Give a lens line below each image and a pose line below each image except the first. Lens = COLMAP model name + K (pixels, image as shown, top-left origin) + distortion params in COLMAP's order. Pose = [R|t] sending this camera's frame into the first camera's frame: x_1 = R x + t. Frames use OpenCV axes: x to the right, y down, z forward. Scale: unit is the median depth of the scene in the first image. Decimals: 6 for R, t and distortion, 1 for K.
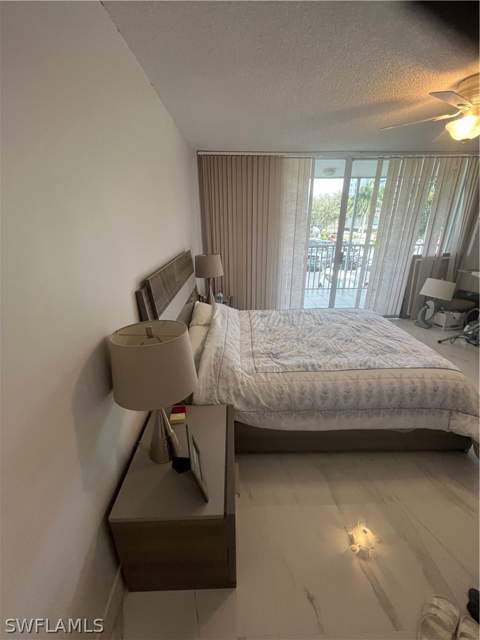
lens RADIAL K [[262.0, 0, 240.0], [0, 262.0, 320.0], [0, 0, 1]] dist [0.003399, 0.000221]
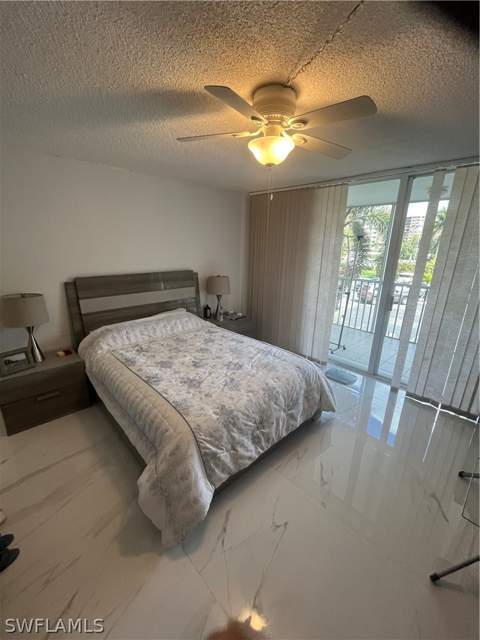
lens RADIAL K [[262.7, 0, 238.2], [0, 262.7, 320.3], [0, 0, 1]] dist [-0.001510, 0.000109]
pose [[0.666536, 0.226760, -0.710147, 1.007463], [-0.291915, 0.955933, 0.031256, -0.142567], [0.685941, 0.186470, 0.703359, 0.296425]]
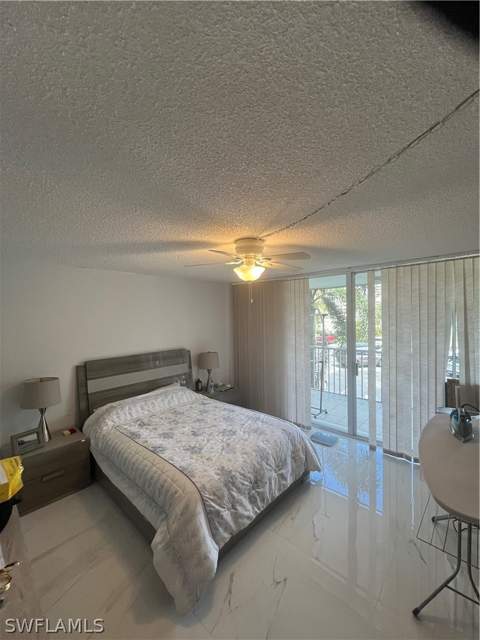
lens RADIAL K [[262.7, 0, 238.2], [0, 262.7, 320.3], [0, 0, 1]] dist [-0.001510, 0.000109]
pose [[0.717590, 0.005758, -0.696442, 1.130440], [-0.239080, 0.941239, -0.238559, -0.138963], [0.654145, 0.337693, 0.676800, 0.135815]]
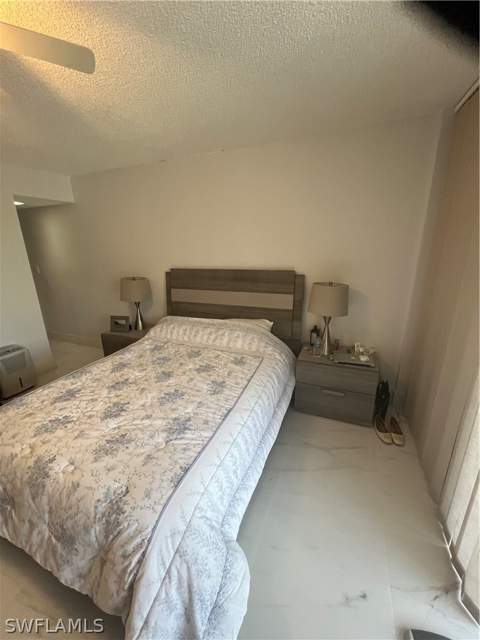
lens RADIAL K [[262.7, 0, 238.2], [0, 262.7, 320.3], [0, 0, 1]] dist [-0.001510, 0.000109]
pose [[-0.407810, 0.273980, -0.870991, 0.761351], [-0.308662, 0.856392, 0.413908, -0.456549], [0.859313, 0.437638, -0.264678, 1.209263]]
